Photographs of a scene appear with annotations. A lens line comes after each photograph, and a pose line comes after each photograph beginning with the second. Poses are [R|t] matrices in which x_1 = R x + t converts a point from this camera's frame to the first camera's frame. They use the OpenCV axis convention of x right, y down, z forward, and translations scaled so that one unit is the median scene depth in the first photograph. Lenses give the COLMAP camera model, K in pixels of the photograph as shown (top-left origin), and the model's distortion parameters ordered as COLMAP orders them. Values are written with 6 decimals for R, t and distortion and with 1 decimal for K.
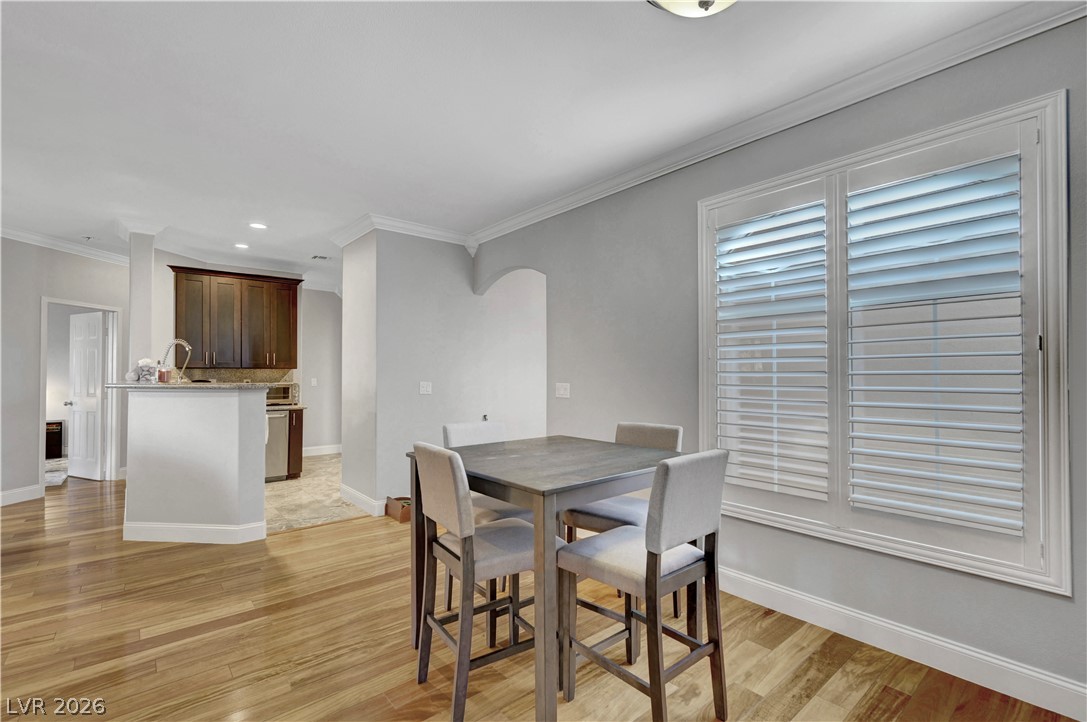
lens RADIAL K [[489.6, 0, 544.2], [0, 489.6, 369.1], [0, 0, 1]] dist [-0.001854, -0.000348]
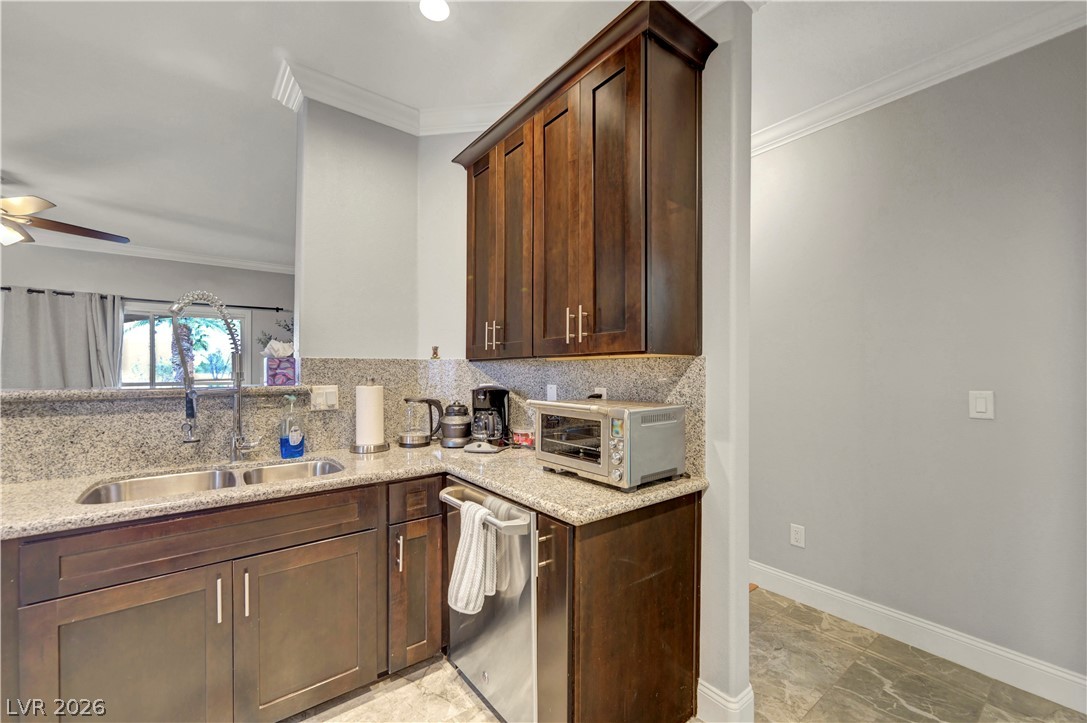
lens RADIAL K [[438.2, 0, 548.6], [0, 438.2, 371.1], [0, 0, 1]] dist [-0.003259, 0.000013]
pose [[-0.038939, -0.002289, -0.999239, -0.287276], [0.008266, 0.999962, -0.002613, 0.009869], [0.999207, -0.008361, -0.038919, 1.013412]]
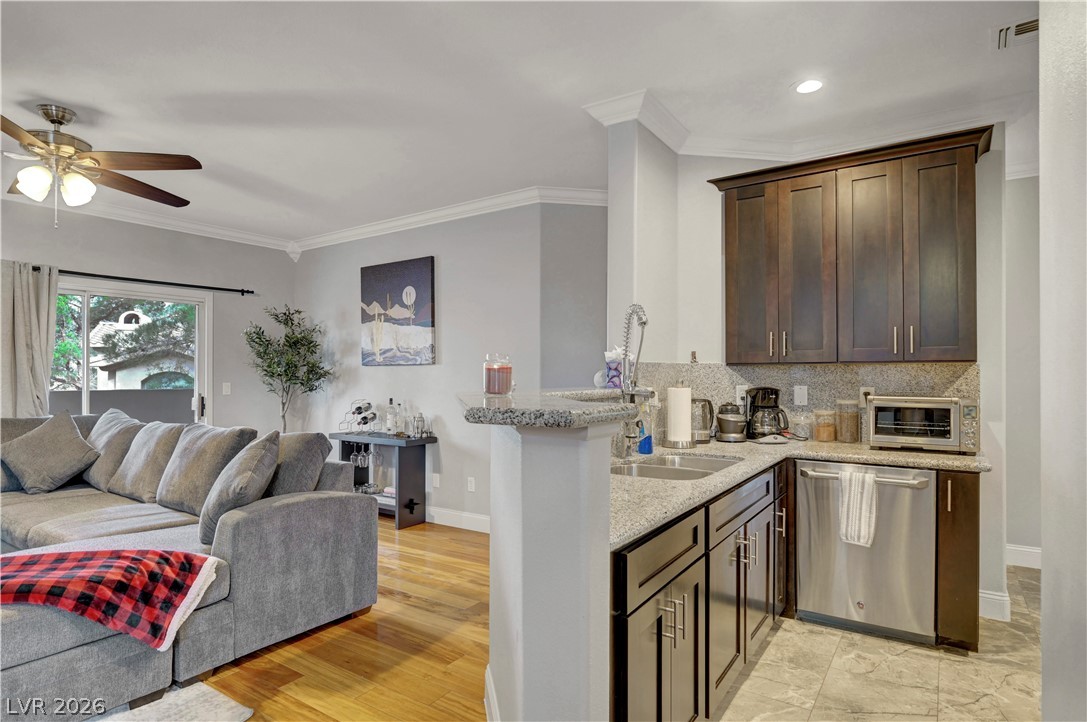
lens RADIAL K [[588.5, 0, 543.0], [0, 588.5, 370.8], [0, 0, 1]] dist [0.004412, 0.000424]
pose [[0.266530, -0.007186, -0.963800, -0.158932], [0.010422, 0.999935, -0.004574, 0.005582], [0.963770, -0.008826, 0.266588, 0.581224]]
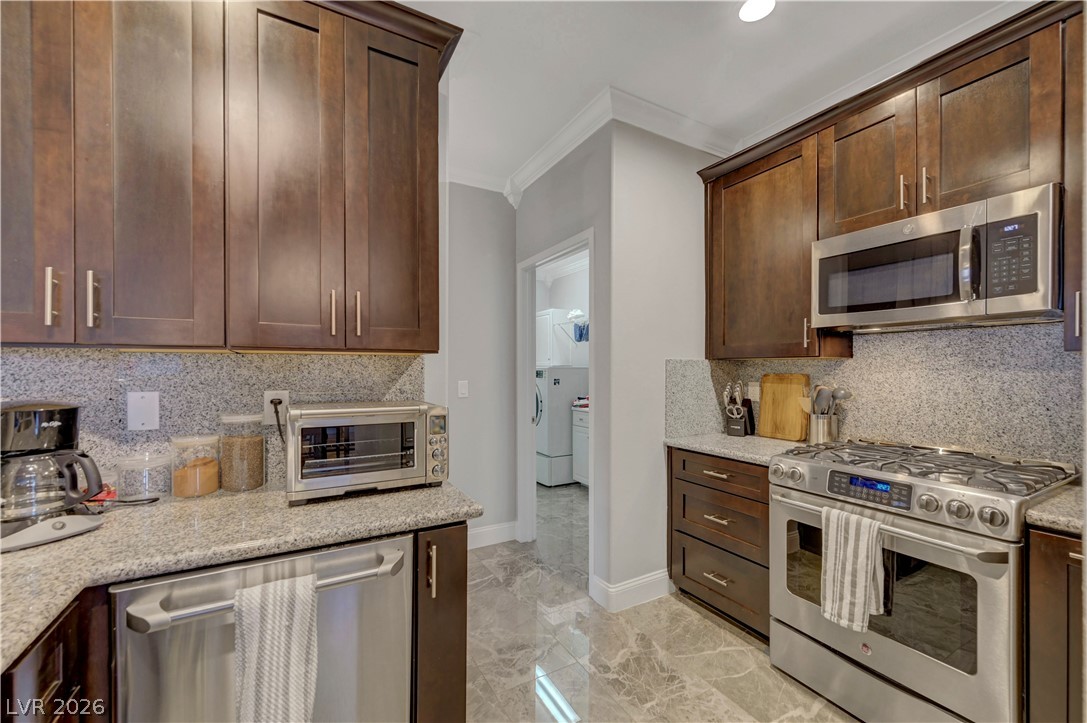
lens RADIAL K [[438.2, 0, 548.6], [0, 438.2, 371.1], [0, 0, 1]] dist [-0.003259, 0.000013]
pose [[0.984026, 0.000723, -0.178023, -0.422809], [0.001860, 0.999895, 0.014340, 0.006984], [0.178015, -0.014442, 0.983922, 0.811186]]
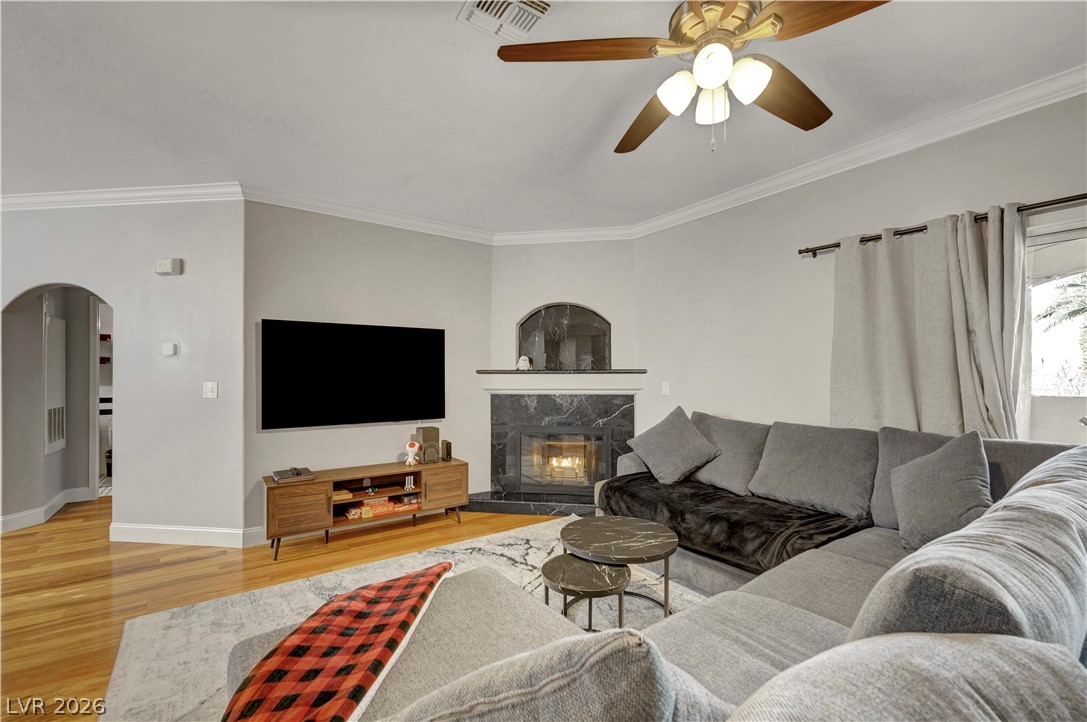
lens RADIAL K [[461.3, 0, 548.4], [0, 461.3, 372.6], [0, 0, 1]] dist [-0.001360, -0.000164]
pose [[-0.997398, 0.001026, 0.072088, -0.720118], [0.000016, 0.999902, -0.014021, 0.004840], [-0.072095, -0.013983, -0.997300, 0.581662]]
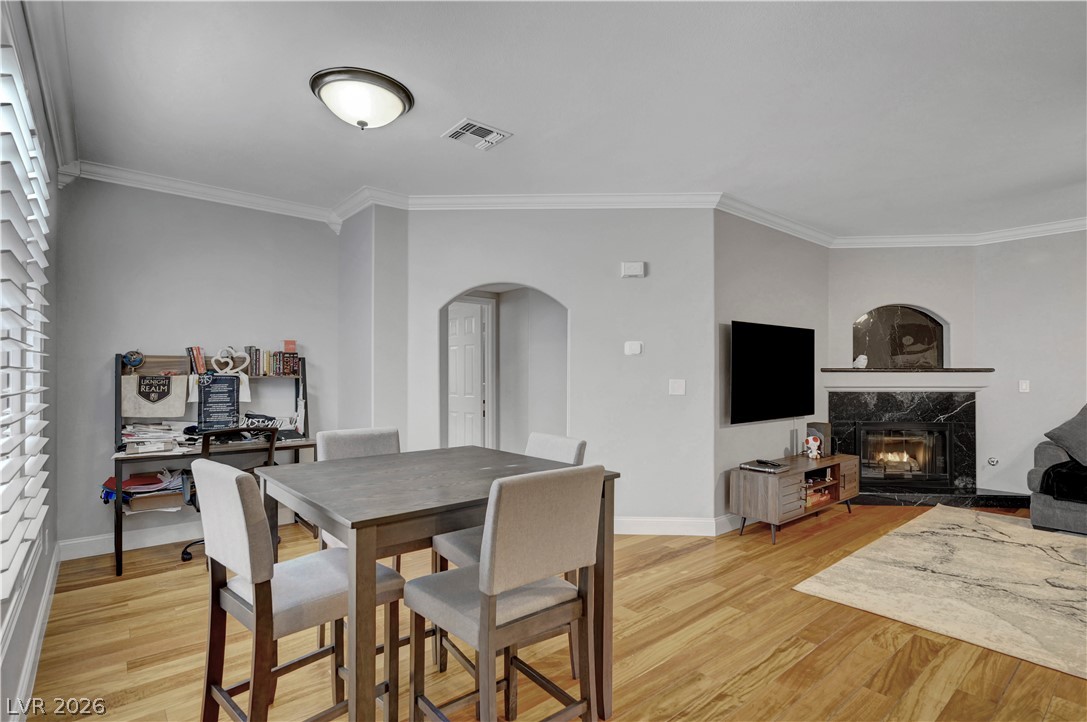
lens RADIAL K [[526.1, 0, 548.5], [0, 526.1, 371.9], [0, 0, 1]] dist [0.001885, -0.000043]
pose [[-0.999999, -0.000922, 0.000872, -0.059189], [-0.000931, 0.999945, -0.010486, 0.005768], [-0.000862, -0.010487, -0.999945, 0.735855]]
